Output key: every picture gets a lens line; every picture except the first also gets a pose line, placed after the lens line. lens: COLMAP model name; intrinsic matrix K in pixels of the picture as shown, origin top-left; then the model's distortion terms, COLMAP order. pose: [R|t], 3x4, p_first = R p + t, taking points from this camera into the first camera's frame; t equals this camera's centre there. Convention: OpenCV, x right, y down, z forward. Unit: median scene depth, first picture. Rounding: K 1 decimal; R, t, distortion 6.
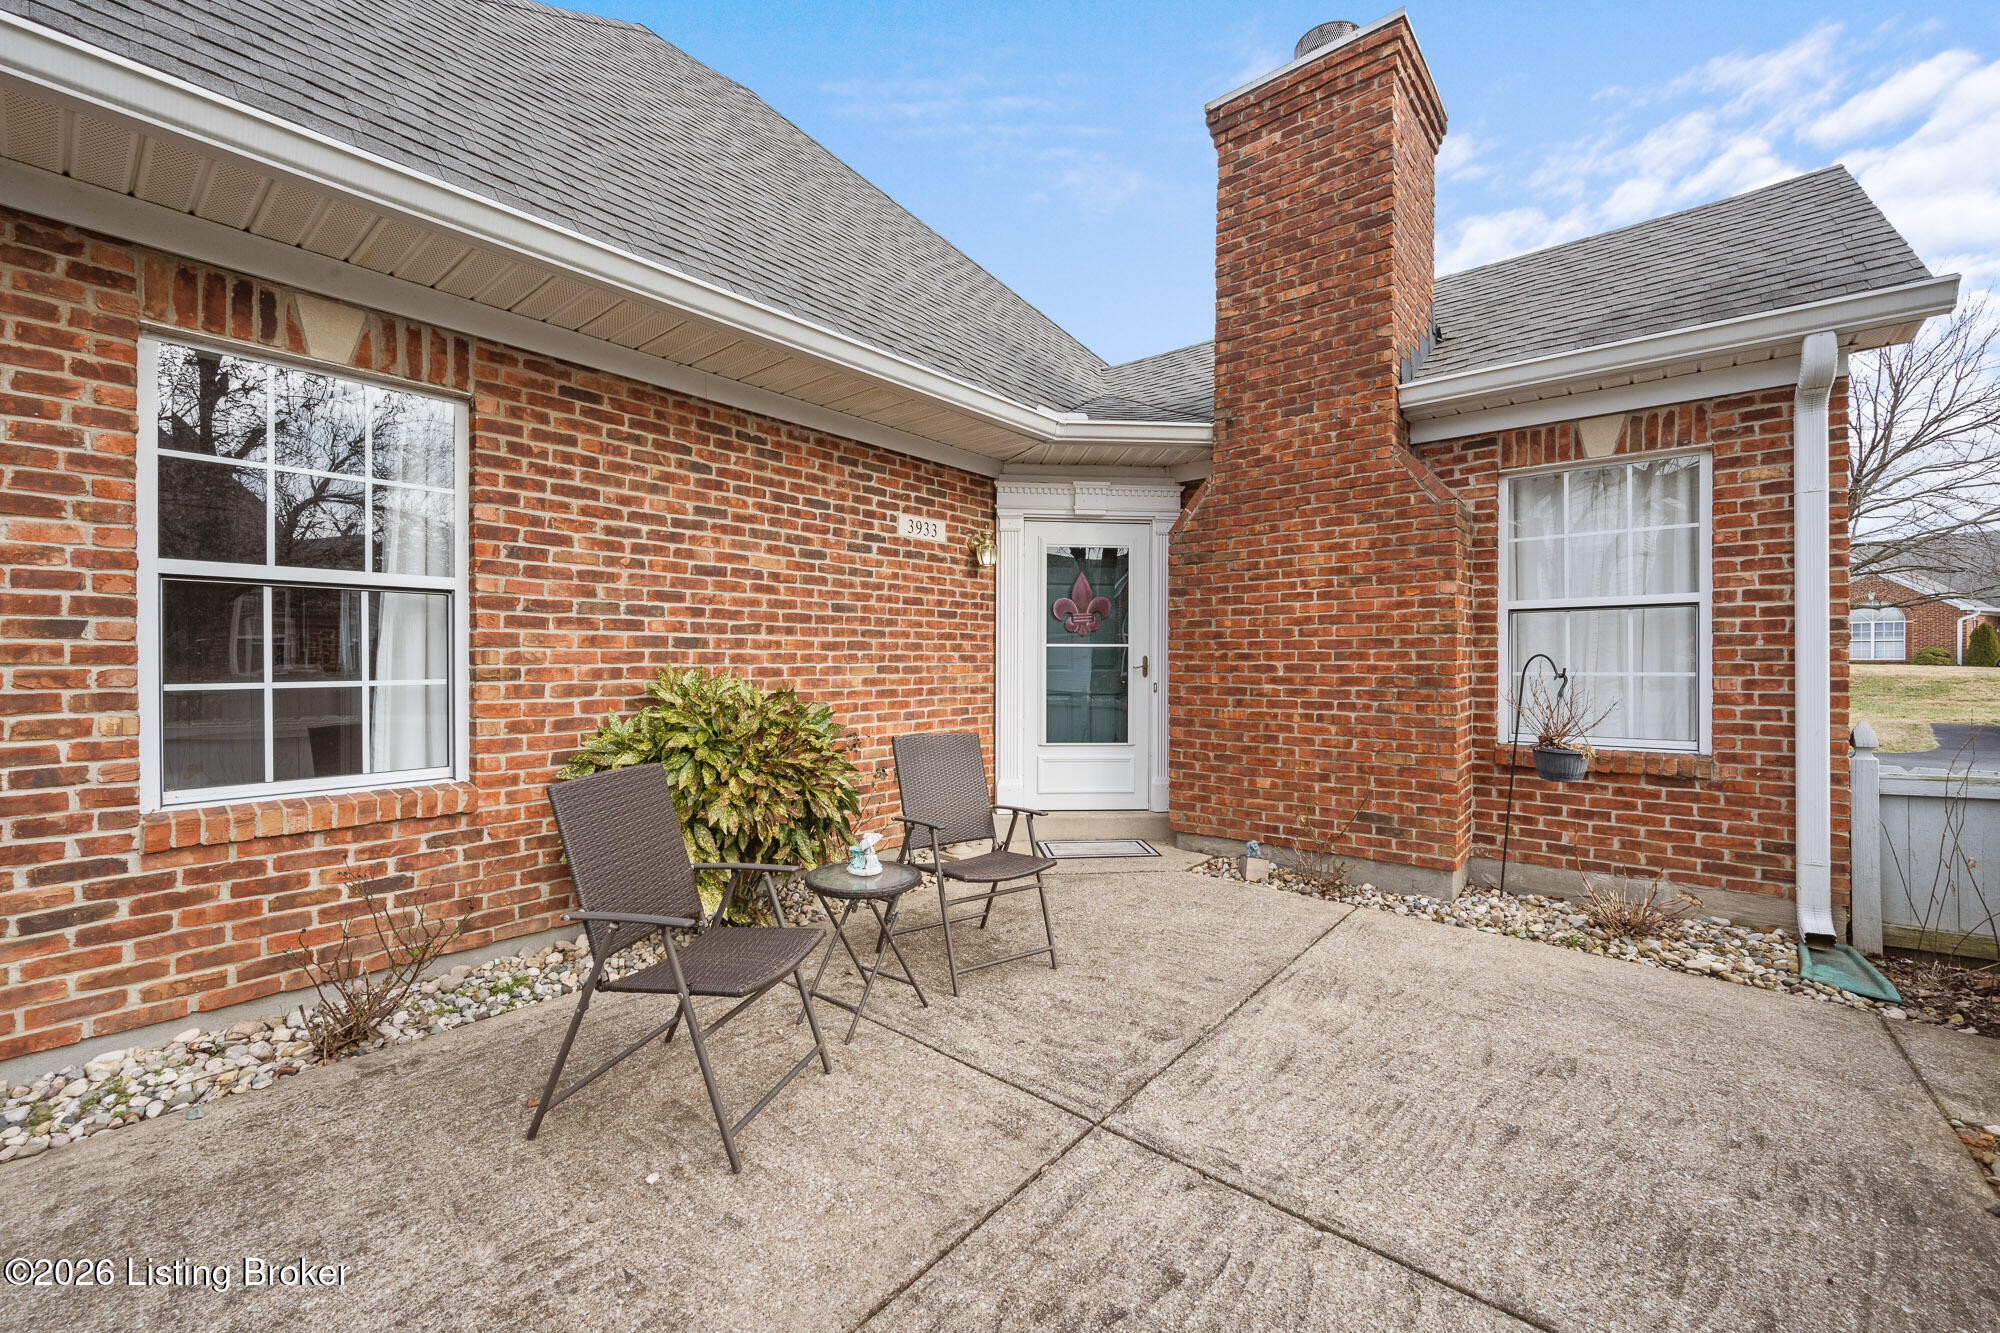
lens RADIAL K [[800.9, 0, 989.8], [0, 800.9, 659.8], [0, 0, 1]] dist [-0.001113, -0.000263]
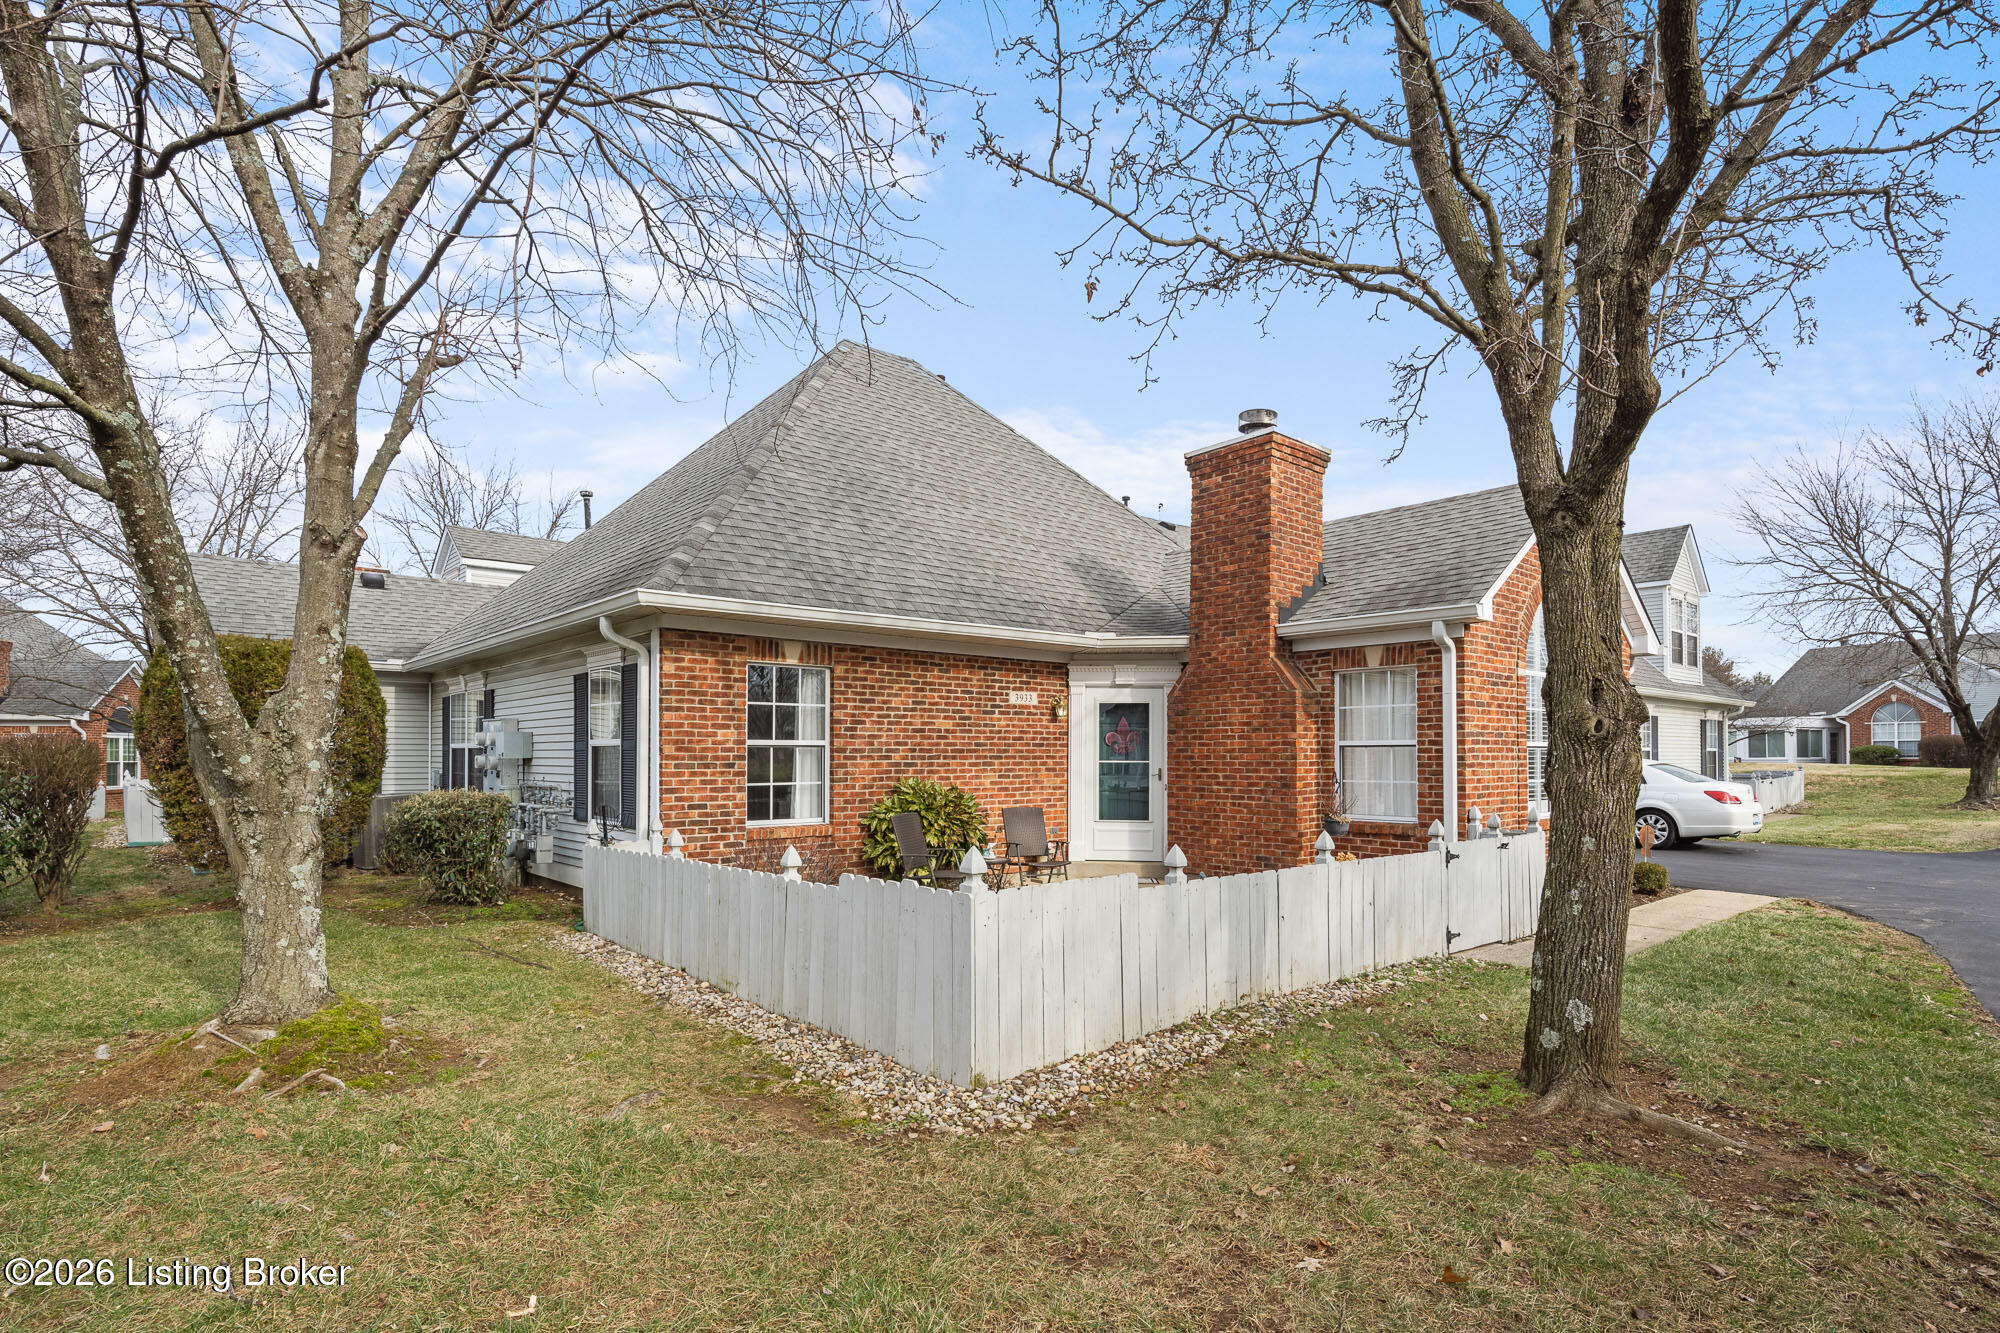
lens RADIAL K [[1004.8, 0, 1002.8], [0, 1004.8, 724.4], [0, 0, 1]] dist [-0.008683, 0.002664]
pose [[0.987464, -0.002592, -0.157825, 0.262571], [-0.001432, 0.999677, -0.025379, -0.054237], [0.157840, 0.025286, 0.987141, -1.438095]]
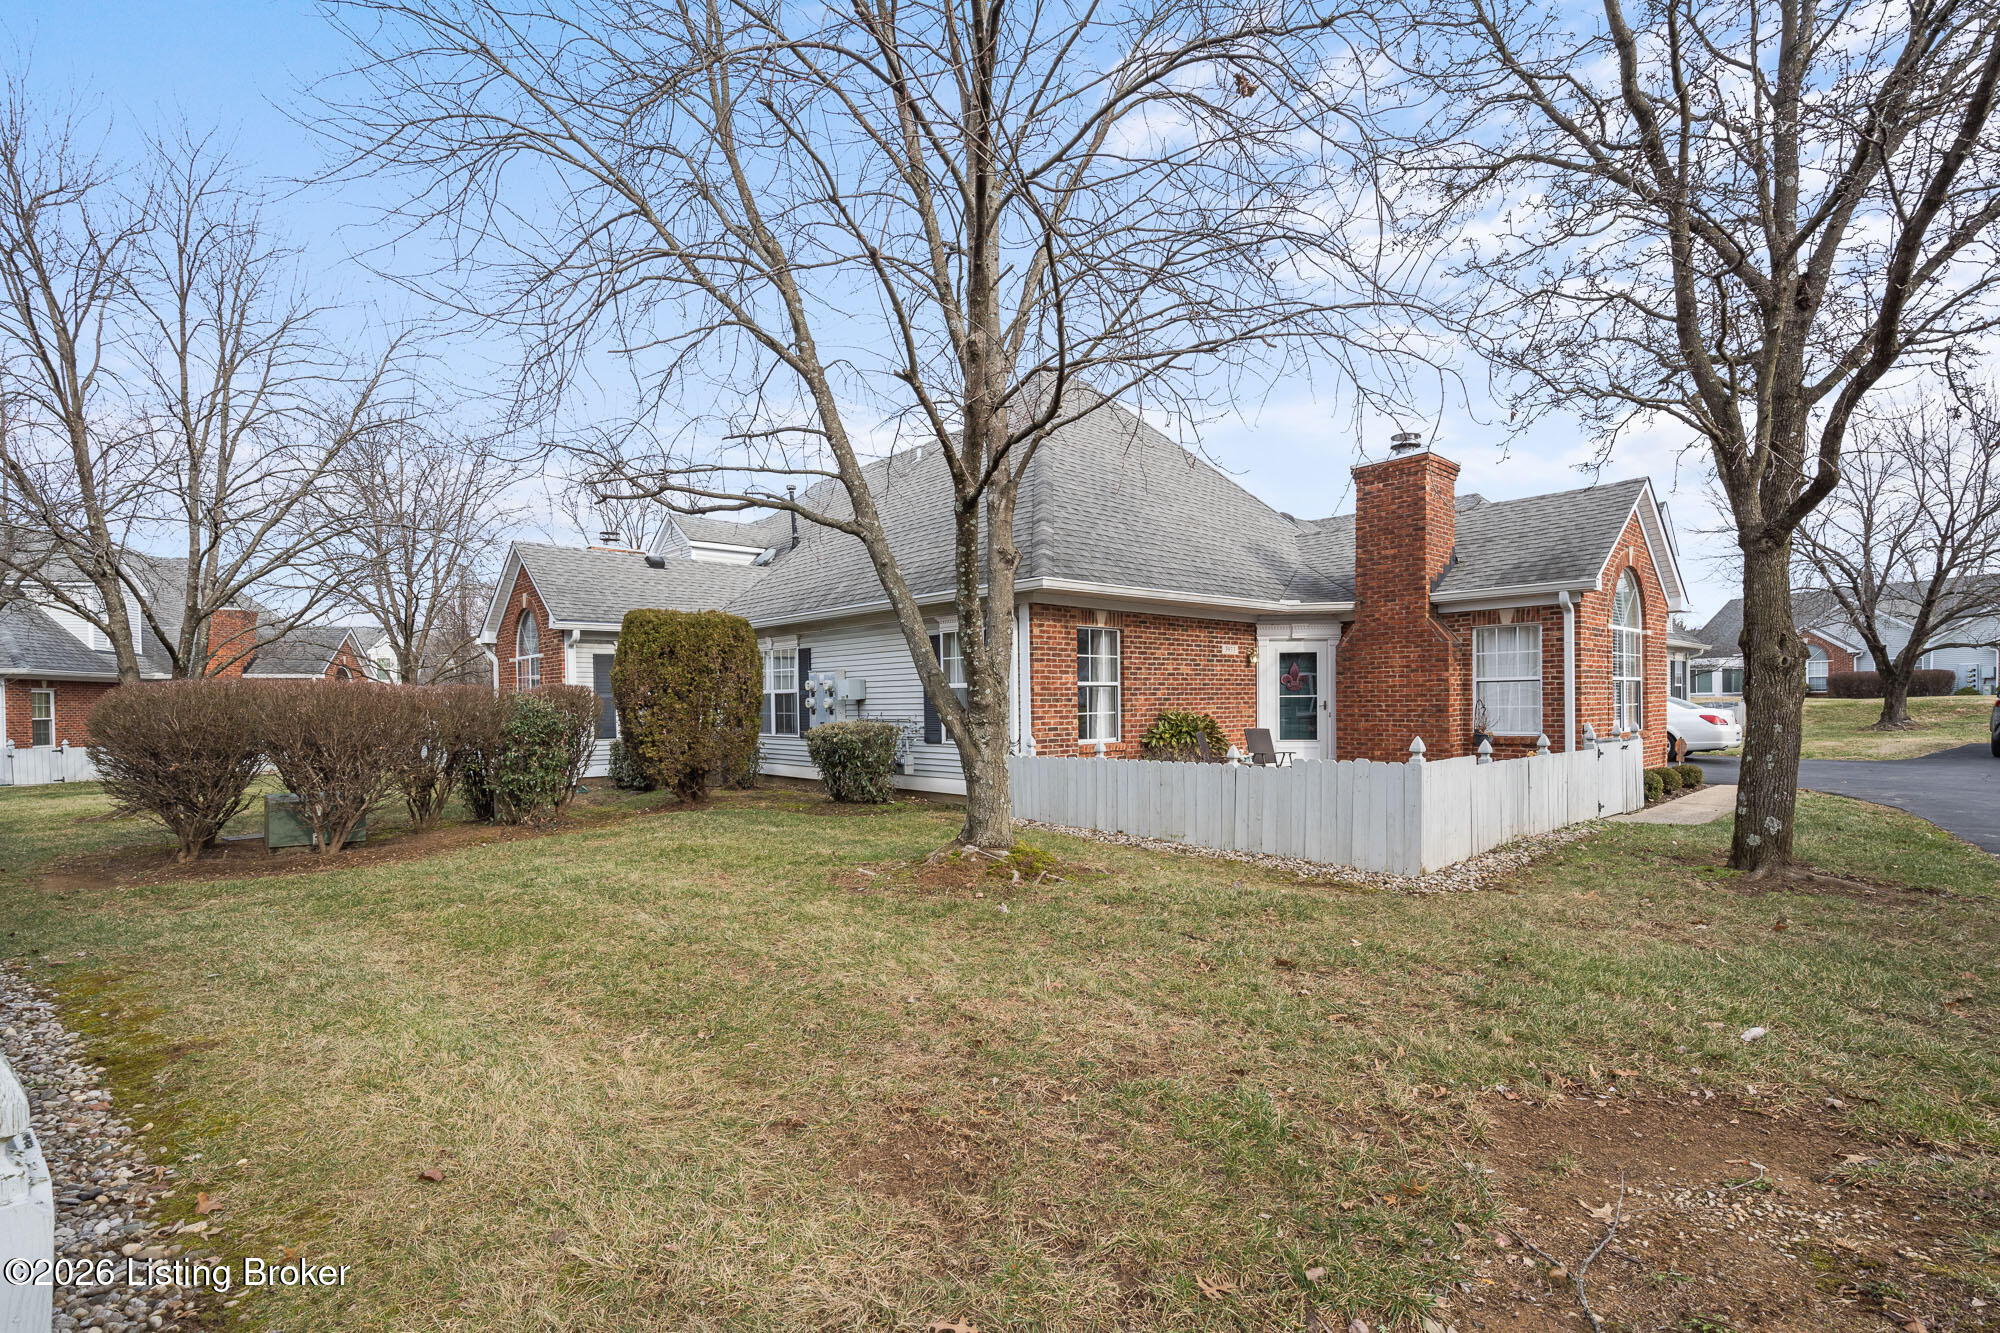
lens RADIAL K [[918.4, 0, 994.2], [0, 918.4, 702.5], [0, 0, 1]] dist [-0.001638, -0.001610]
pose [[0.990475, -0.010735, -0.137273, -0.477337], [0.011622, 0.999916, 0.005661, -0.031277], [0.137200, -0.007203, 0.990517, -2.152998]]
